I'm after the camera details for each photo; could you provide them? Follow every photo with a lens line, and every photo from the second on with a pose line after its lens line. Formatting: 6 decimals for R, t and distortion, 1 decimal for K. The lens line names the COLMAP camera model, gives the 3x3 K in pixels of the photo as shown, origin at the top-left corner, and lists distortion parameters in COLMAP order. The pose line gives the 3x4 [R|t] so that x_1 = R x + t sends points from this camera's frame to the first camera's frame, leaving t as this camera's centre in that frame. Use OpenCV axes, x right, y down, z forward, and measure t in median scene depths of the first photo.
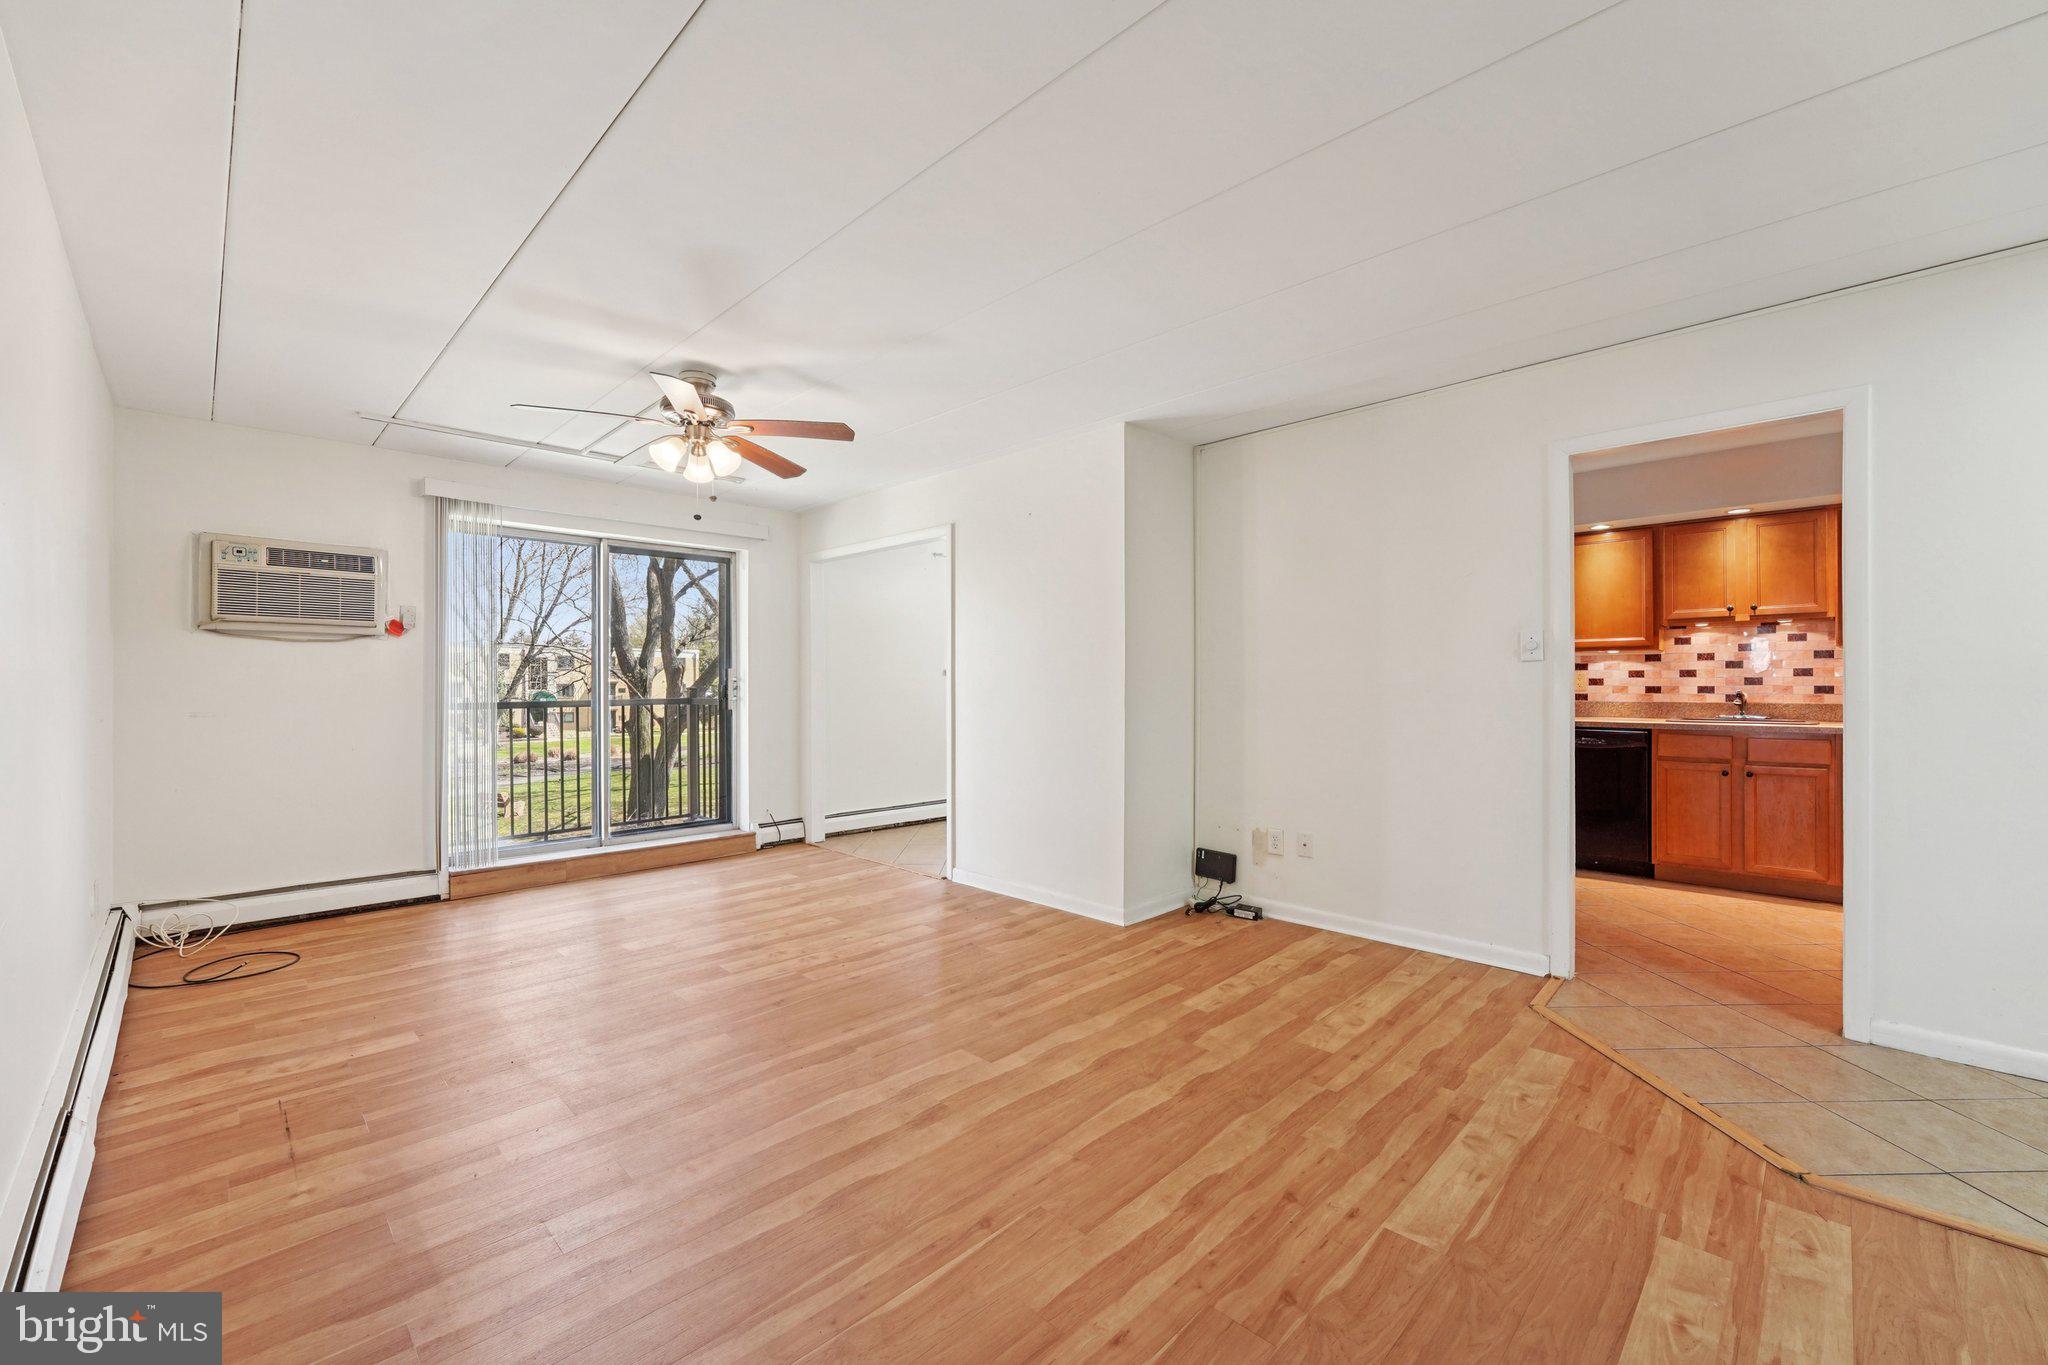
lens RADIAL K [[826.3, 0, 1010.7], [0, 826.3, 683.0], [0, 0, 1]] dist [-0.003380, 0.000475]
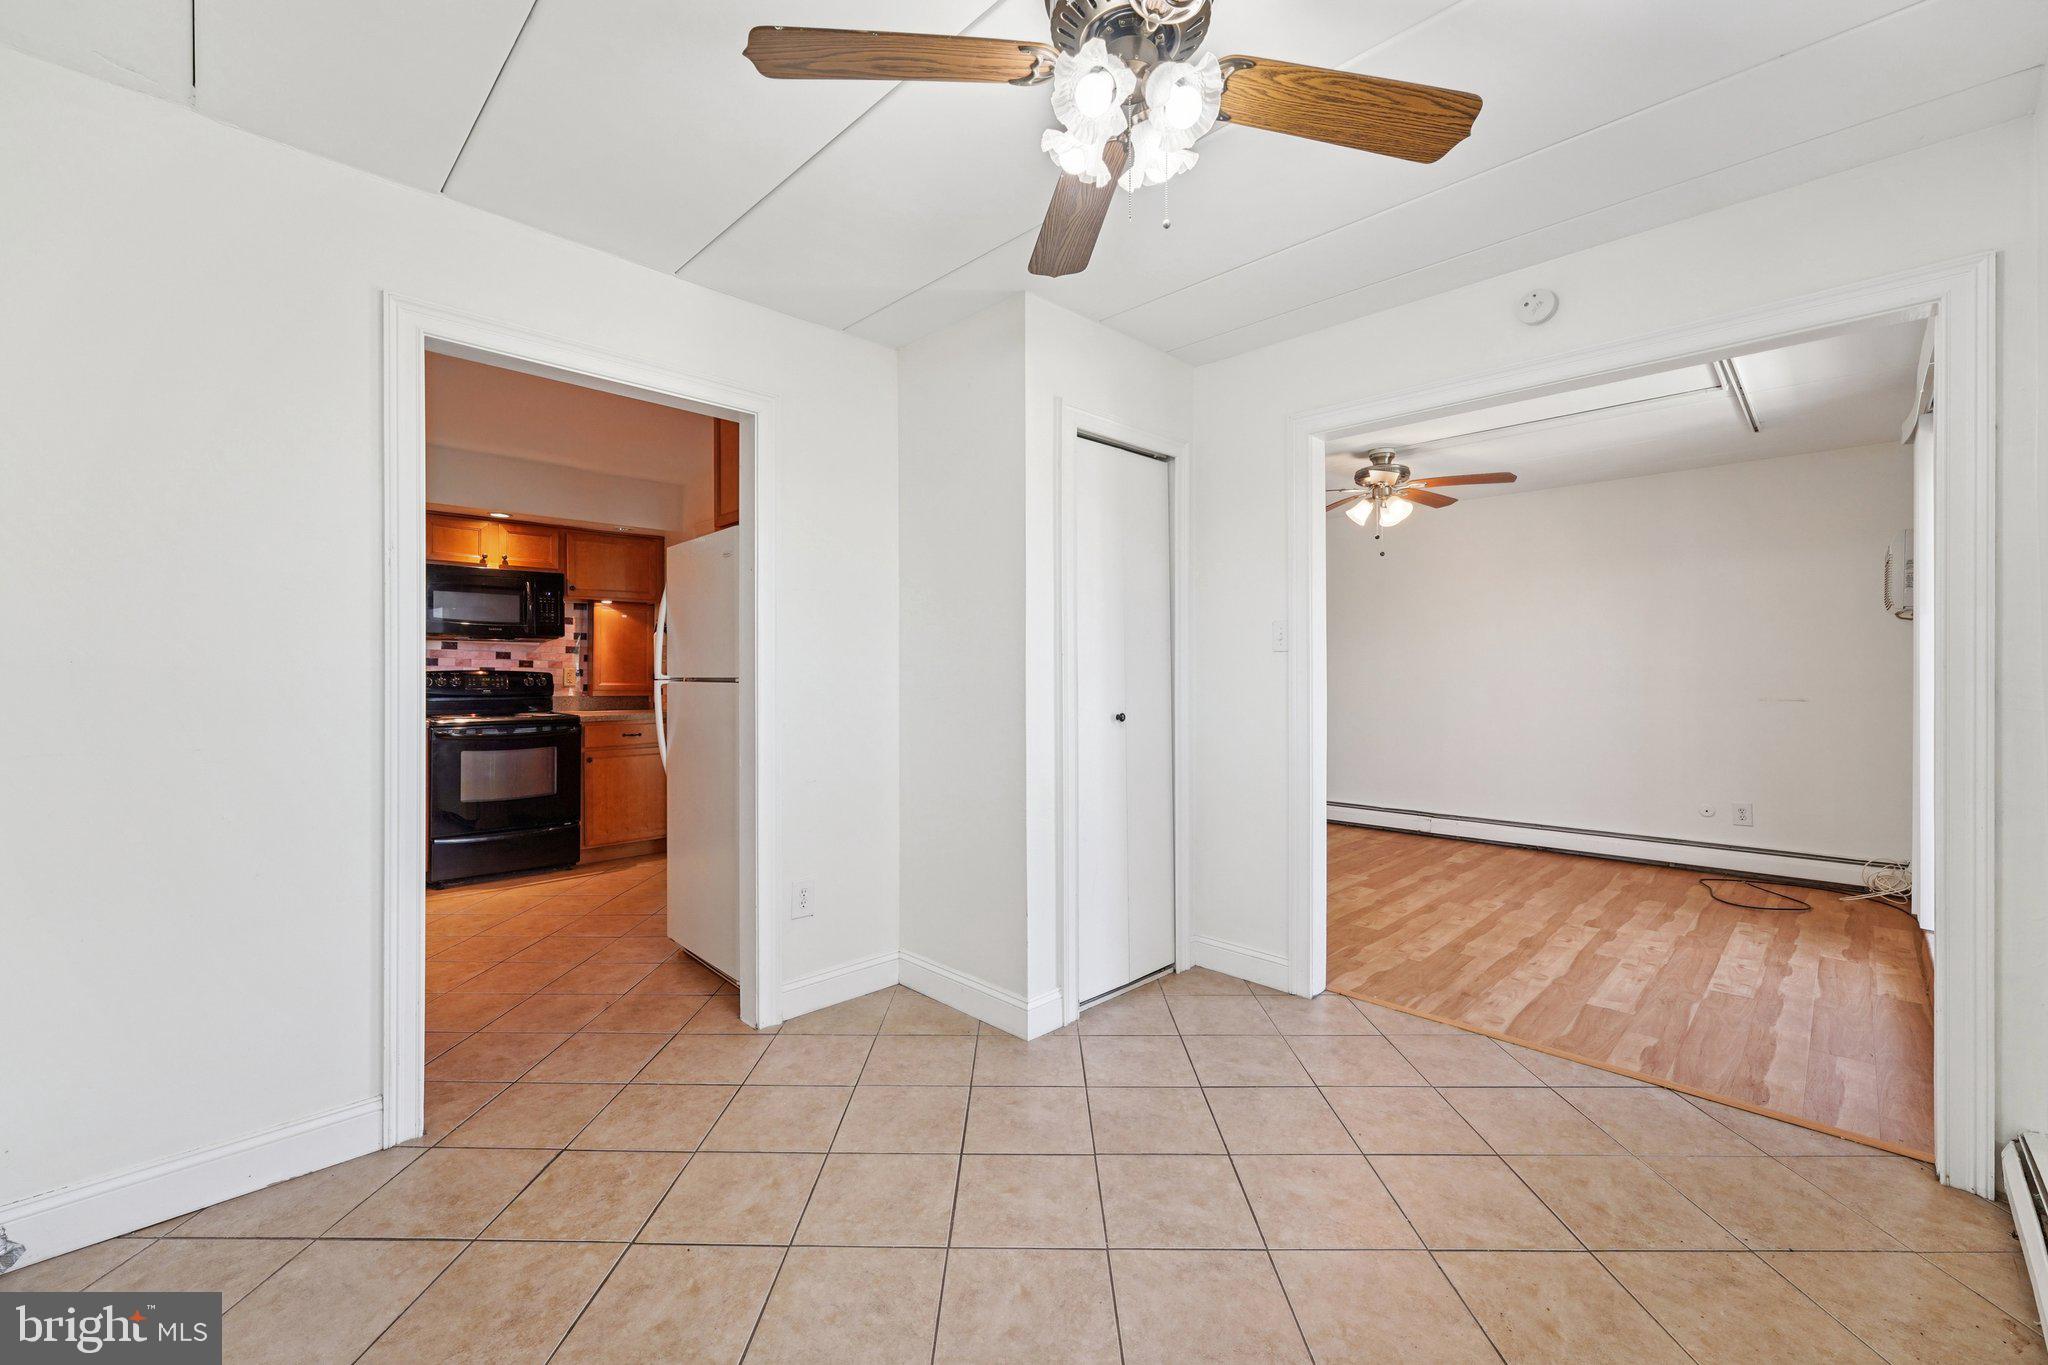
lens RADIAL K [[826.3, 0, 1002.0], [0, 826.3, 670.2], [0, 0, 1]] dist [-0.003380, 0.000475]
pose [[-0.999987, 0.004257, 0.002761, 0.242593], [0.004260, 0.999990, 0.001067, -0.012971], [-0.002757, 0.001079, -0.999996, 2.355505]]
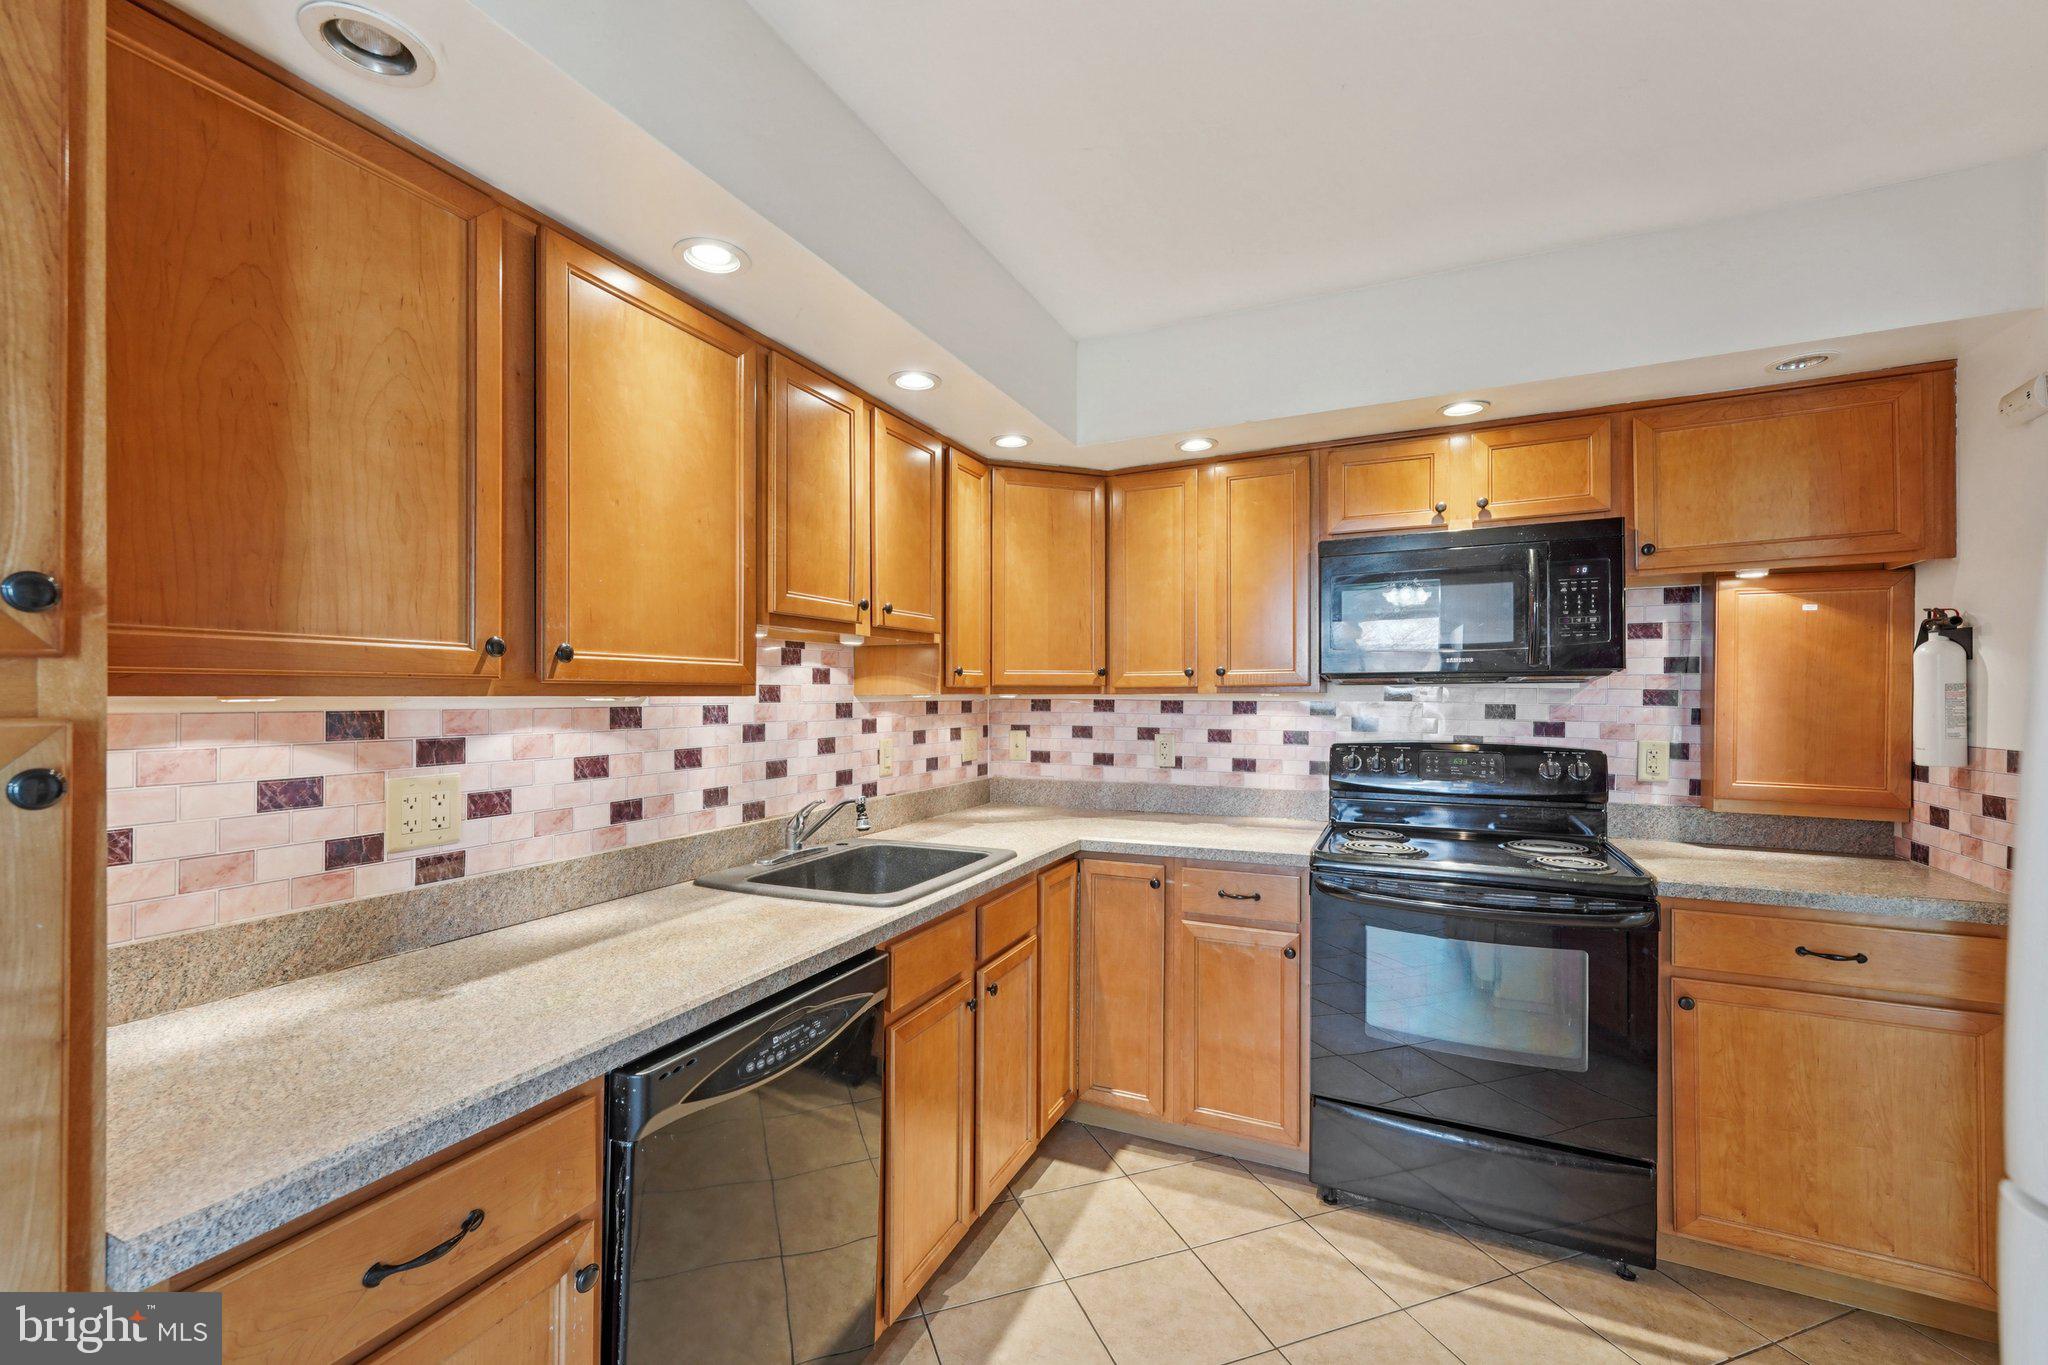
lens RADIAL K [[826.3, 0, 1045.5], [0, 826.3, 689.9], [0, 0, 1]] dist [-0.003380, 0.000475]
pose [[-0.353754, 0.013134, 0.935246, 0.623162], [0.007305, 0.999910, -0.011279, -0.056851], [-0.935310, 0.002842, -0.353818, 1.470090]]
